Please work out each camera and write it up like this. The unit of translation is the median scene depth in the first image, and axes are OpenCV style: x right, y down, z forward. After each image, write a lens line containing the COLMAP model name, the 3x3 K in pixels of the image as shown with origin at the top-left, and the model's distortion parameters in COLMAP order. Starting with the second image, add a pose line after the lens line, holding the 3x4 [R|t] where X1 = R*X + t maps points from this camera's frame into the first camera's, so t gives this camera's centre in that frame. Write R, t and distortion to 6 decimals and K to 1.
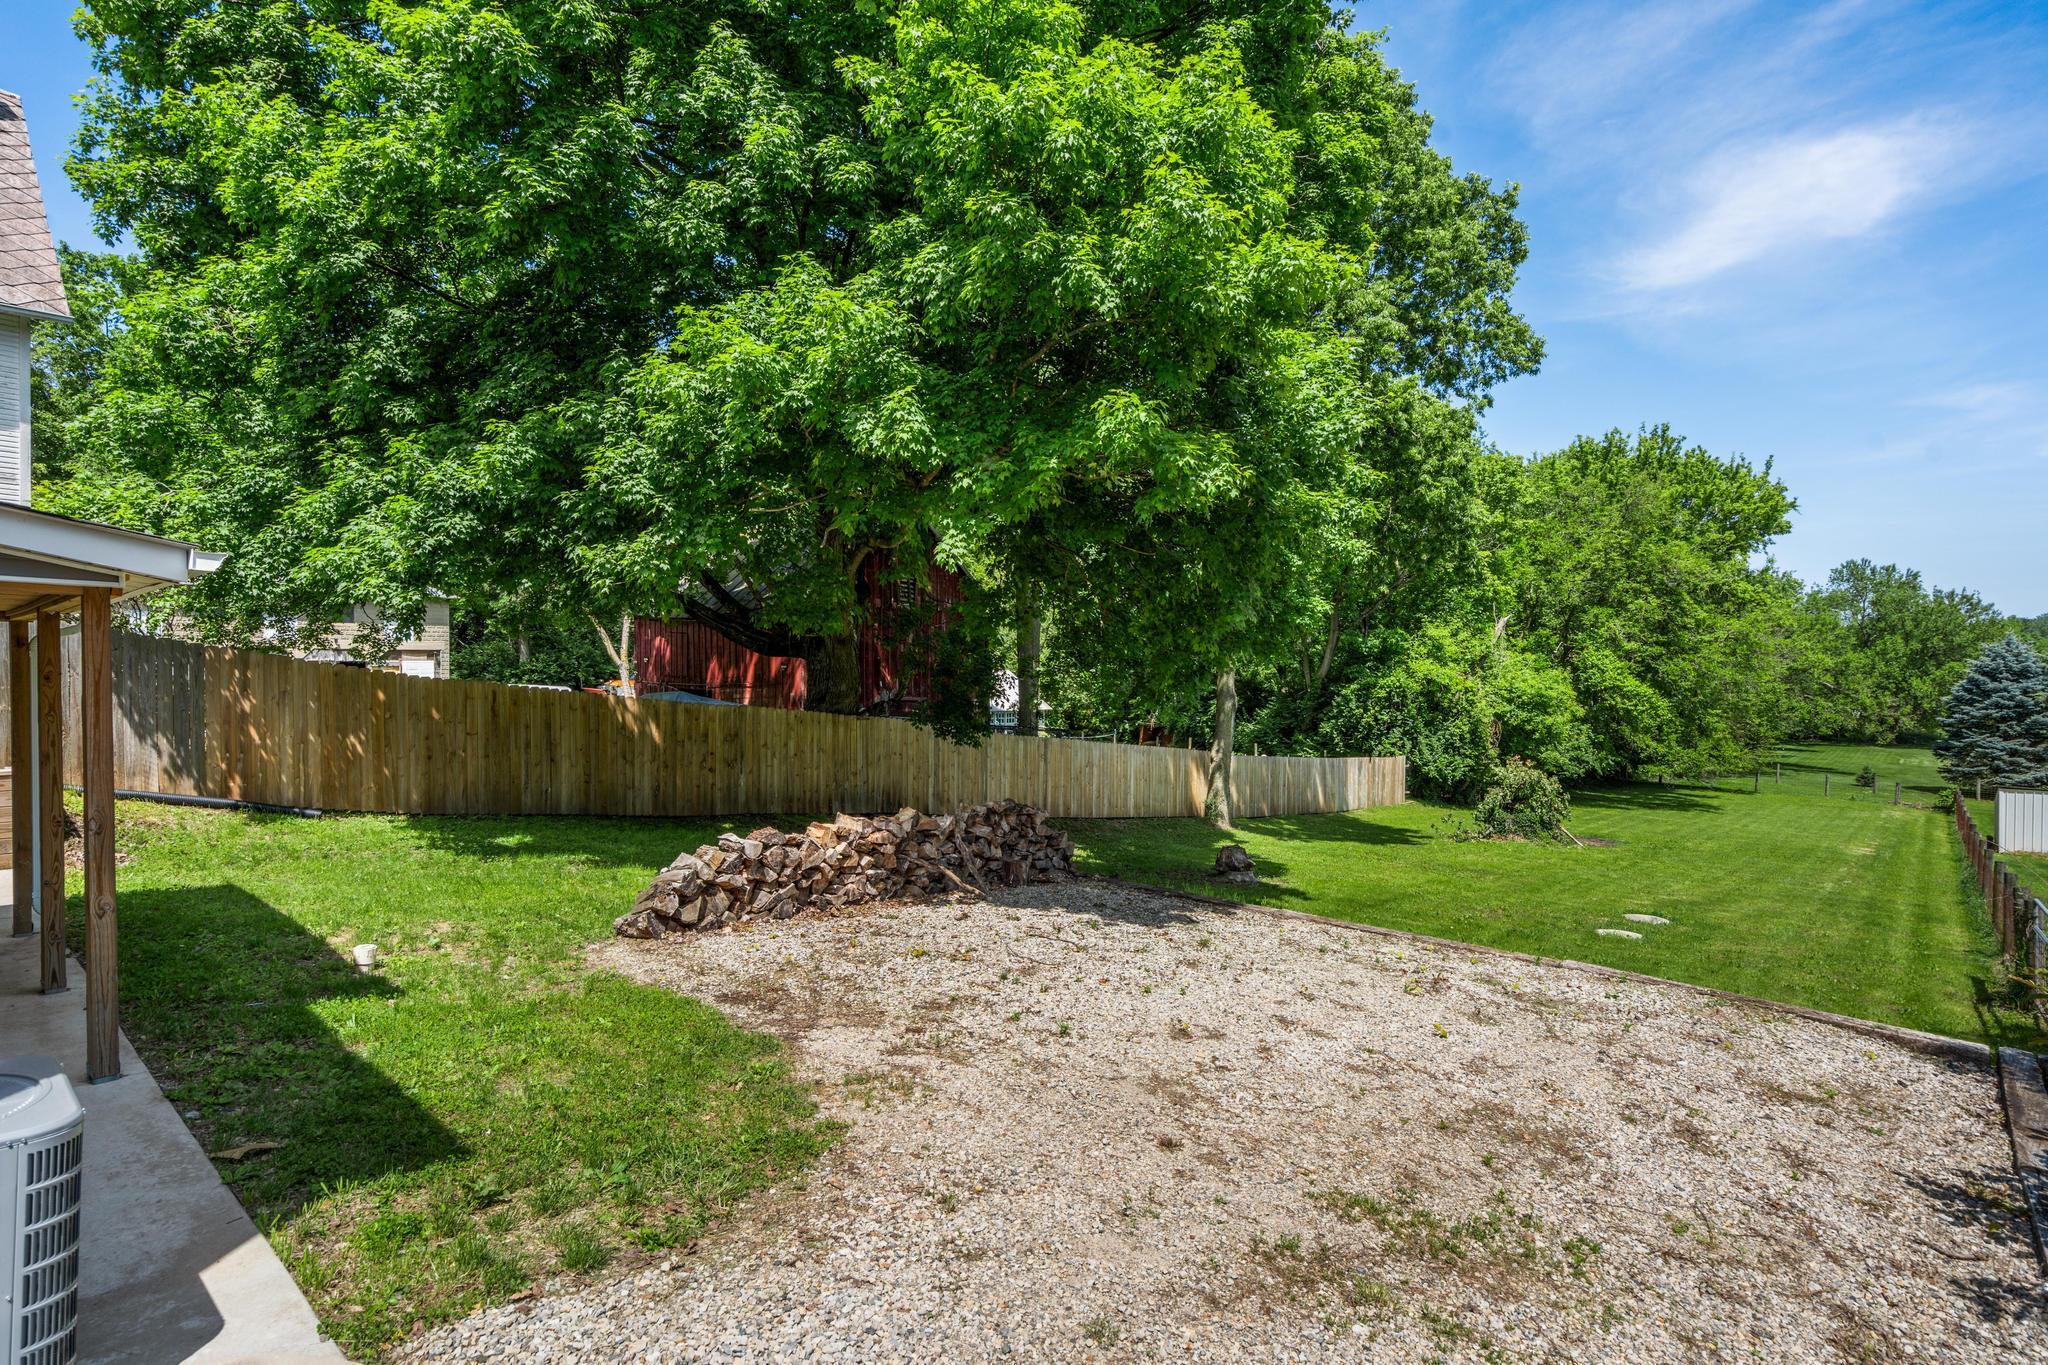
lens RADIAL K [[1054.8, 0, 1037.5], [0, 1054.8, 676.1], [0, 0, 1]] dist [0.001353, -0.000520]
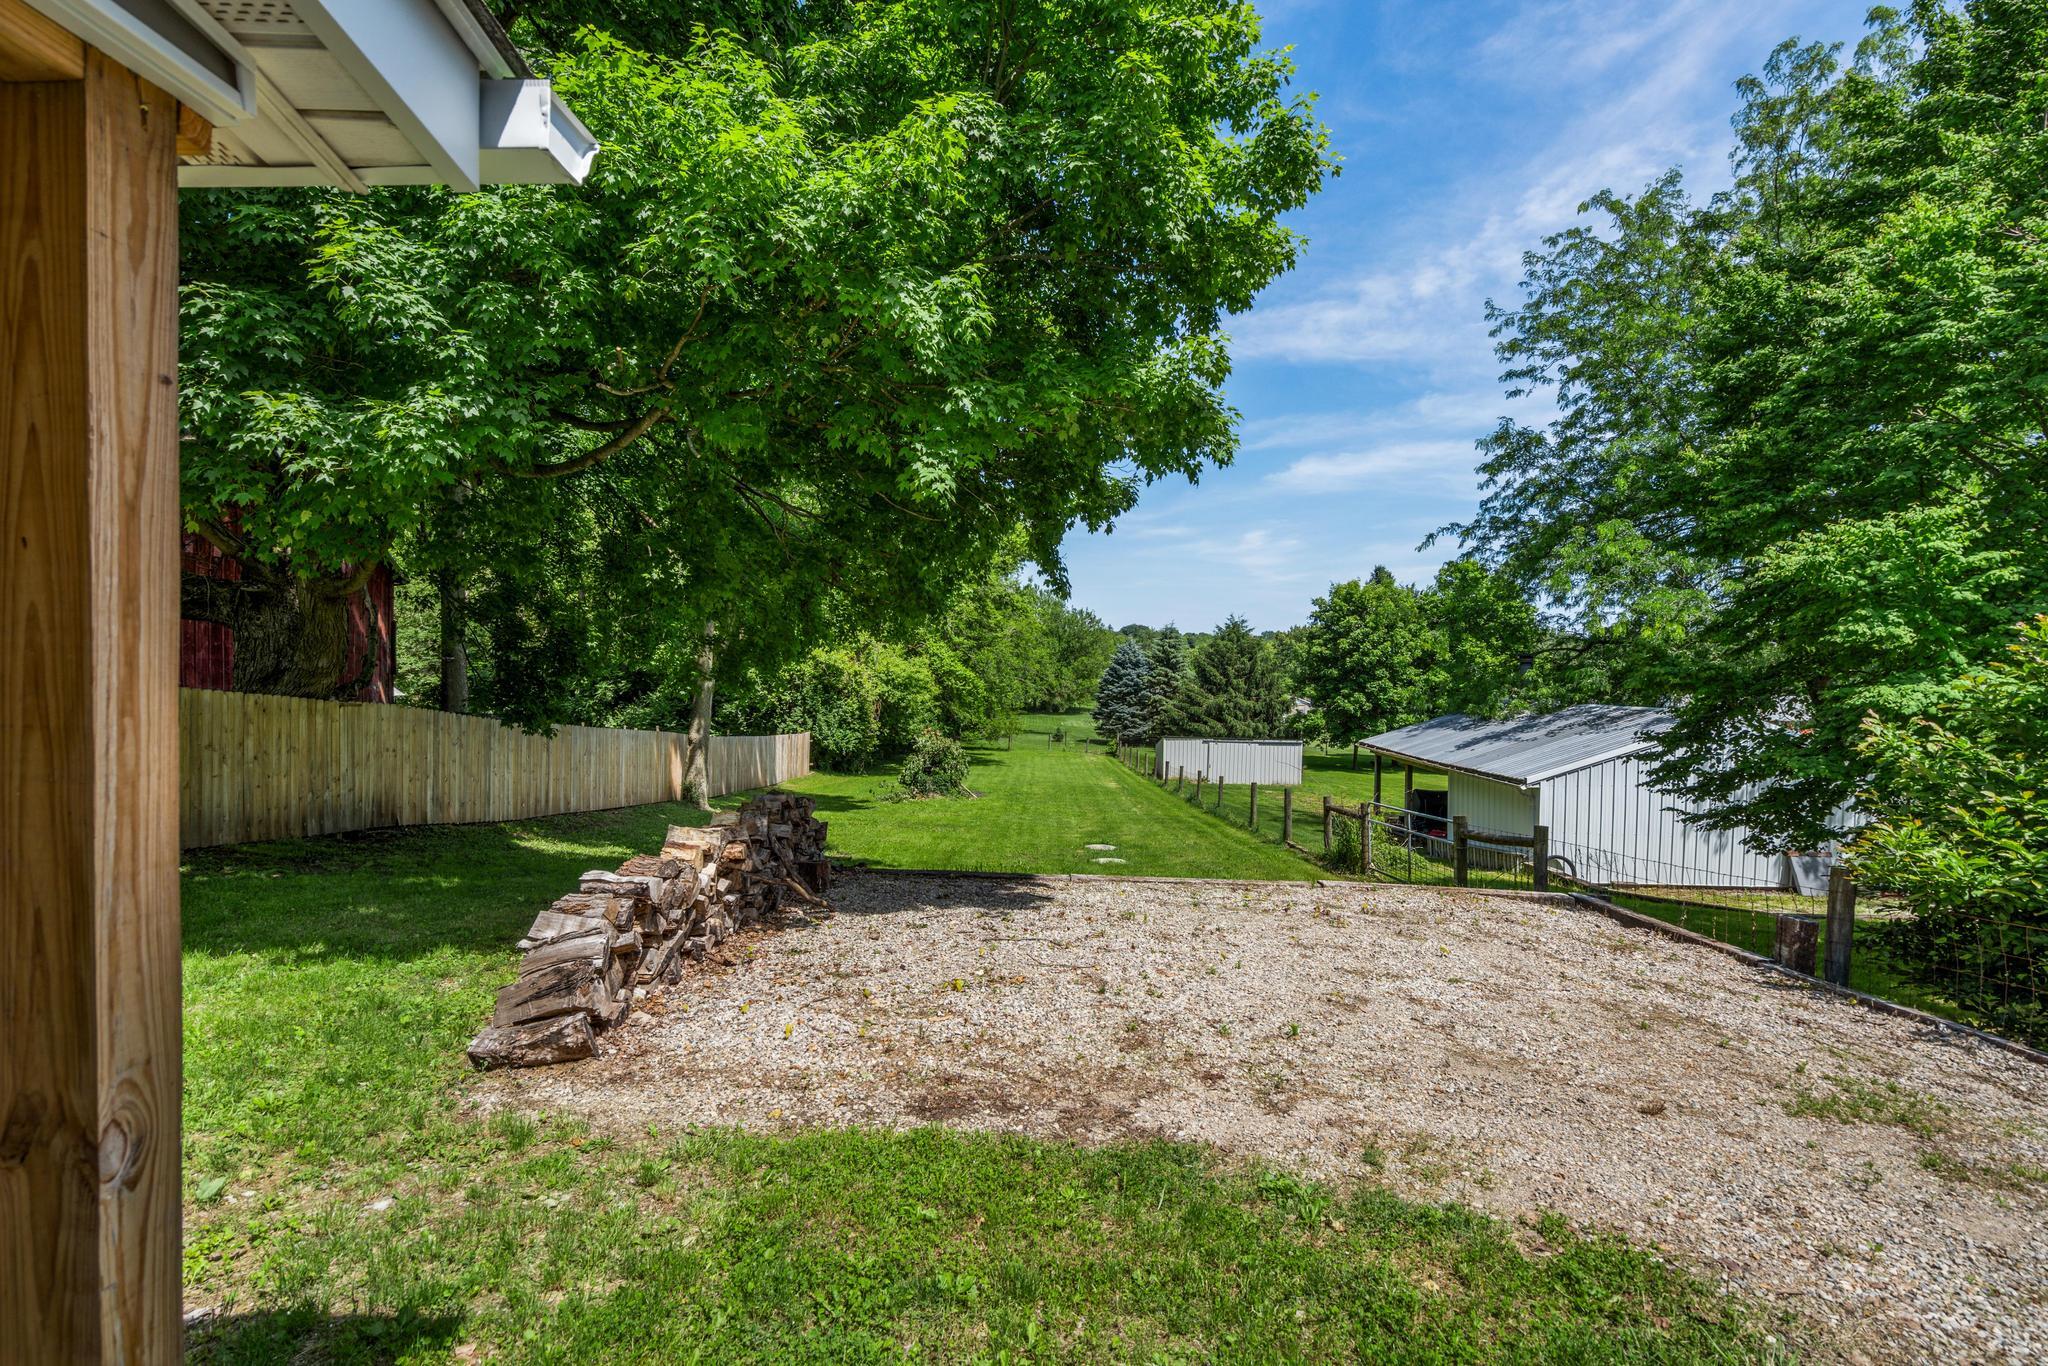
lens RADIAL K [[929.8, 0, 1025.8], [0, 929.8, 674.7], [0, 0, 1]] dist [-0.005279, 0.001010]
pose [[0.759683, 0.000741, 0.650293, -0.118470], [-0.007785, 0.999938, 0.007955, 0.005058], [-0.650247, -0.011105, 0.759641, 0.098757]]
